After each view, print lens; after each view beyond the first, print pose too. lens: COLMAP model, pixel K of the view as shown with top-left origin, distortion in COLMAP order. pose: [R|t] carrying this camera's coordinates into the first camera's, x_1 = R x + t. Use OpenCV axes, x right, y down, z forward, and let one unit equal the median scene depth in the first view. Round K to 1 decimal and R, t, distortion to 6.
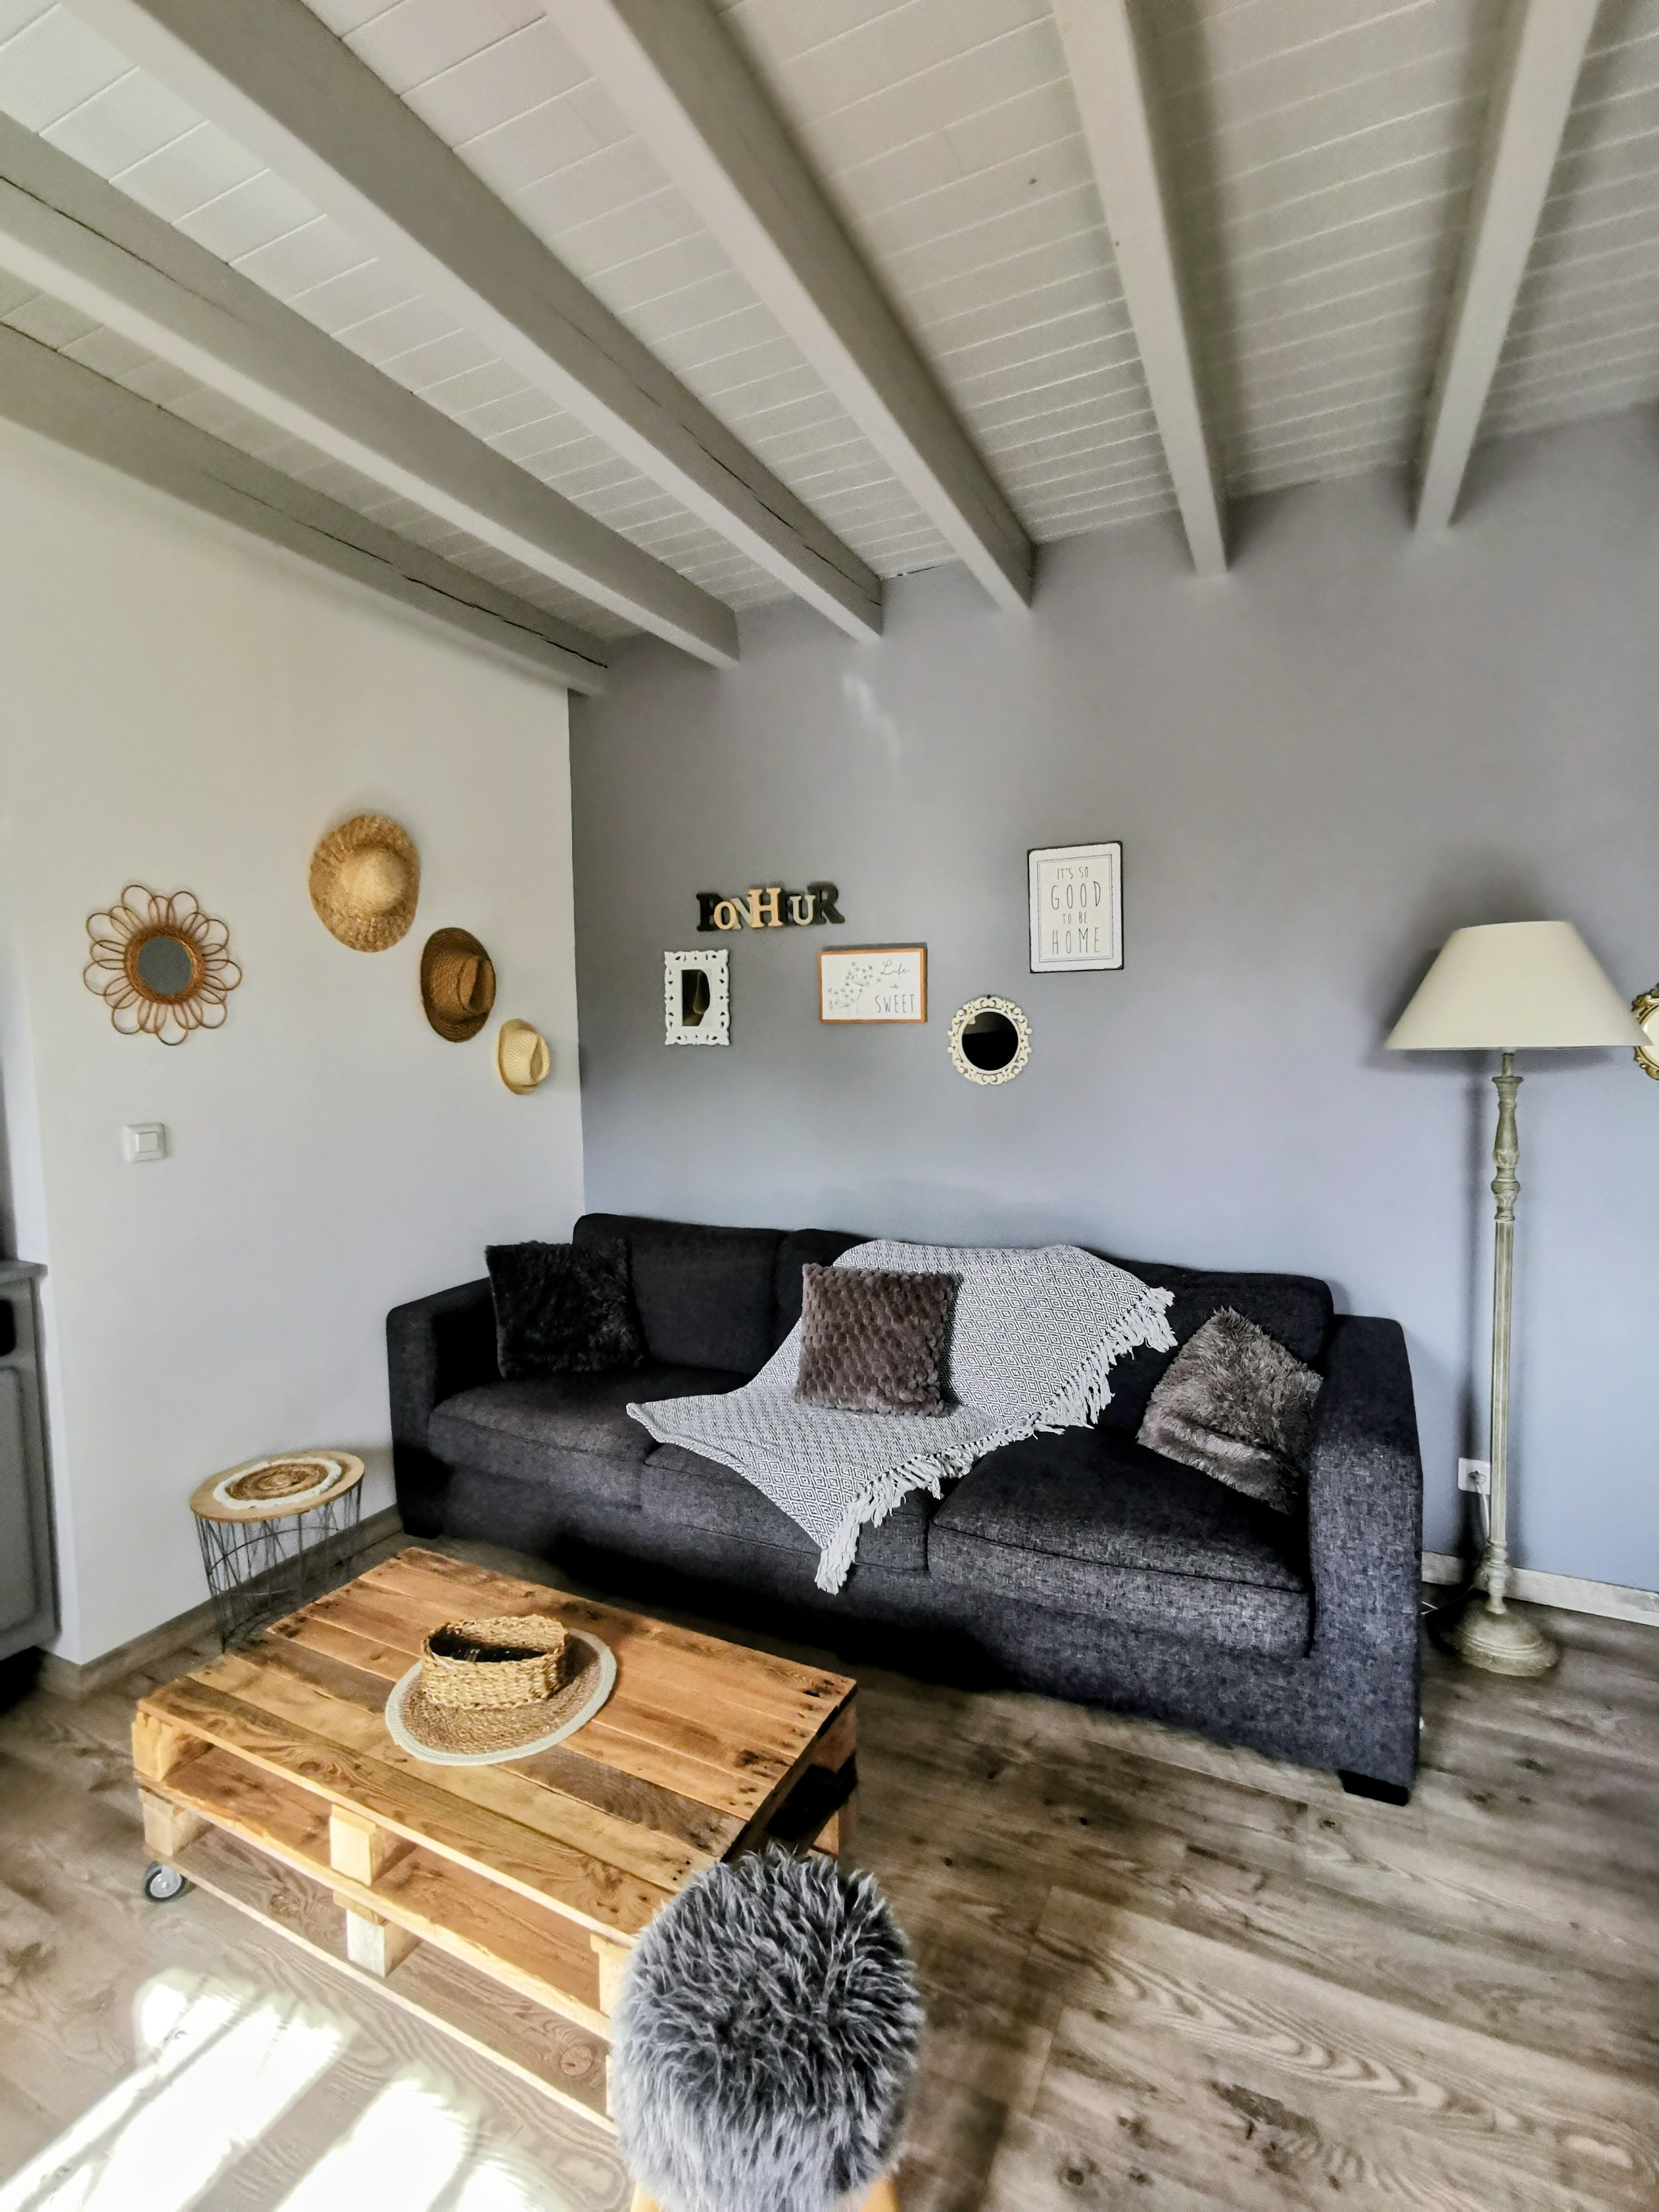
lens RADIAL K [[1056.8, 0, 825.5], [0, 1056.8, 1095.7], [0, 0, 1]] dist [0.000721, -0.000305]
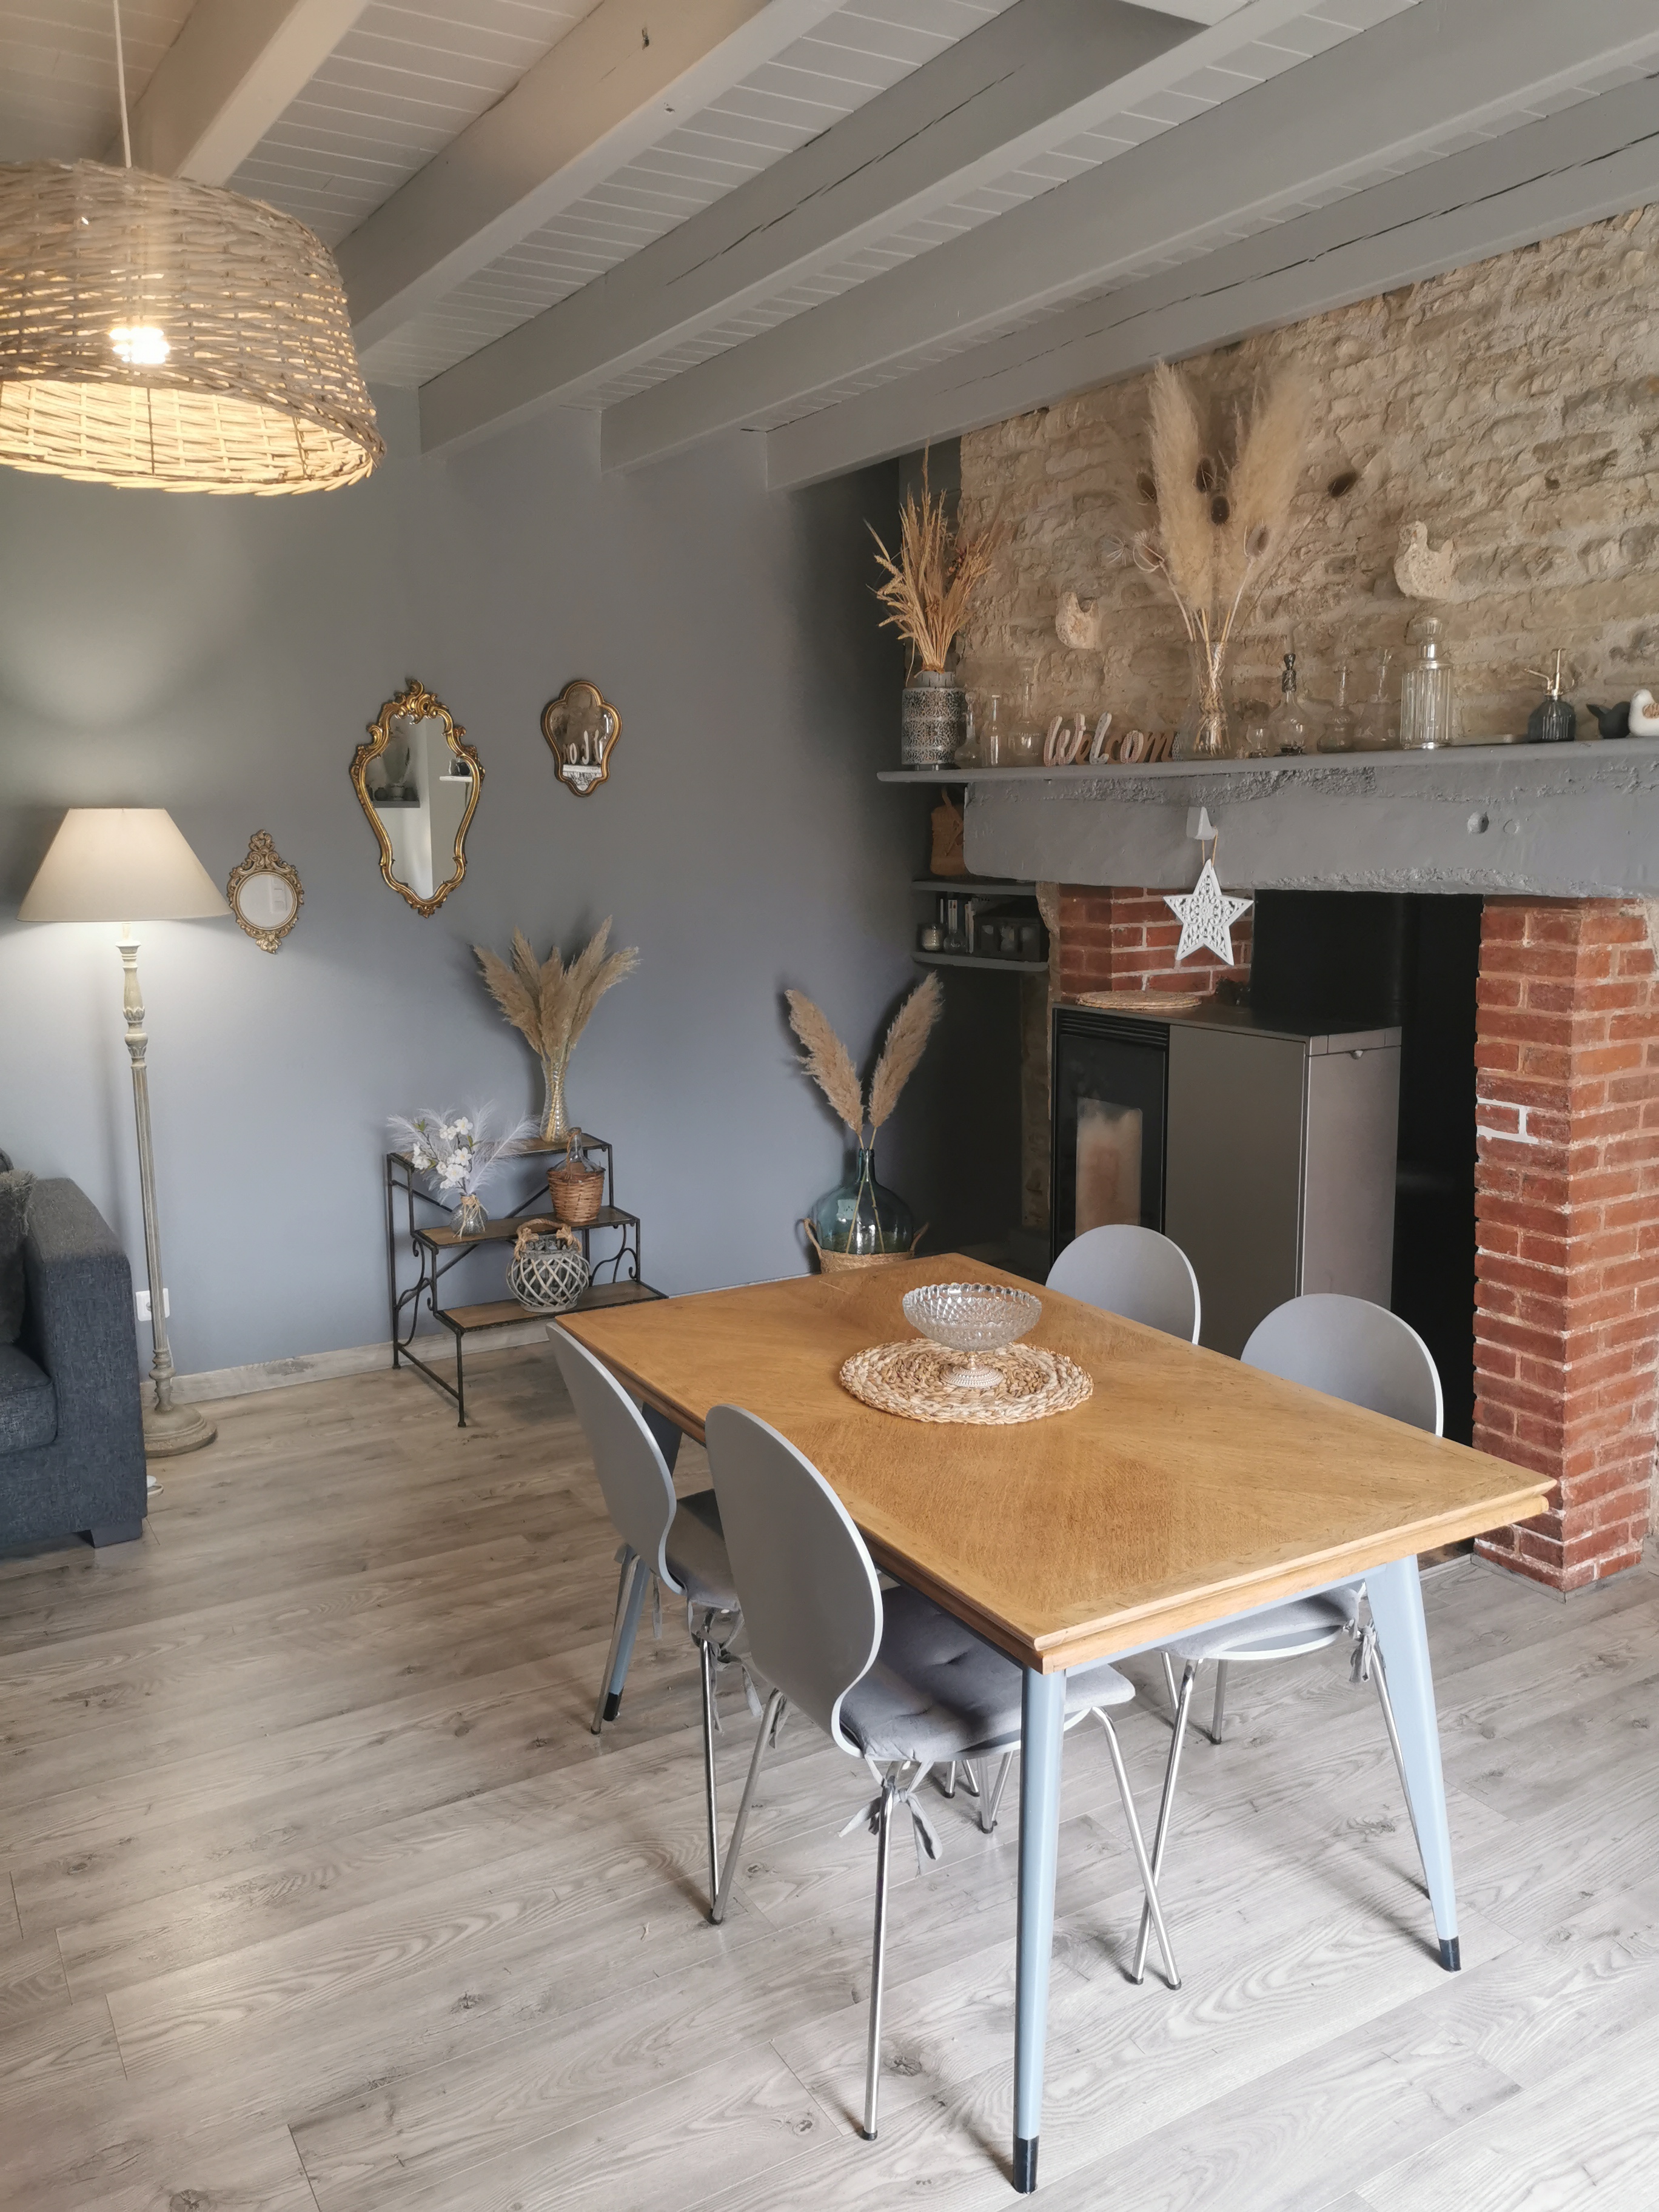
lens RADIAL K [[1744.4, 0, 830.5], [0, 1744.4, 1105.8], [0, 0, 1]] dist [0.005509, 0.001989]
pose [[0.551483, -0.115541, 0.826146, -0.636247], [0.055608, 0.993250, 0.101791, 0.009833], [-0.832331, -0.010196, 0.554185, -0.794639]]
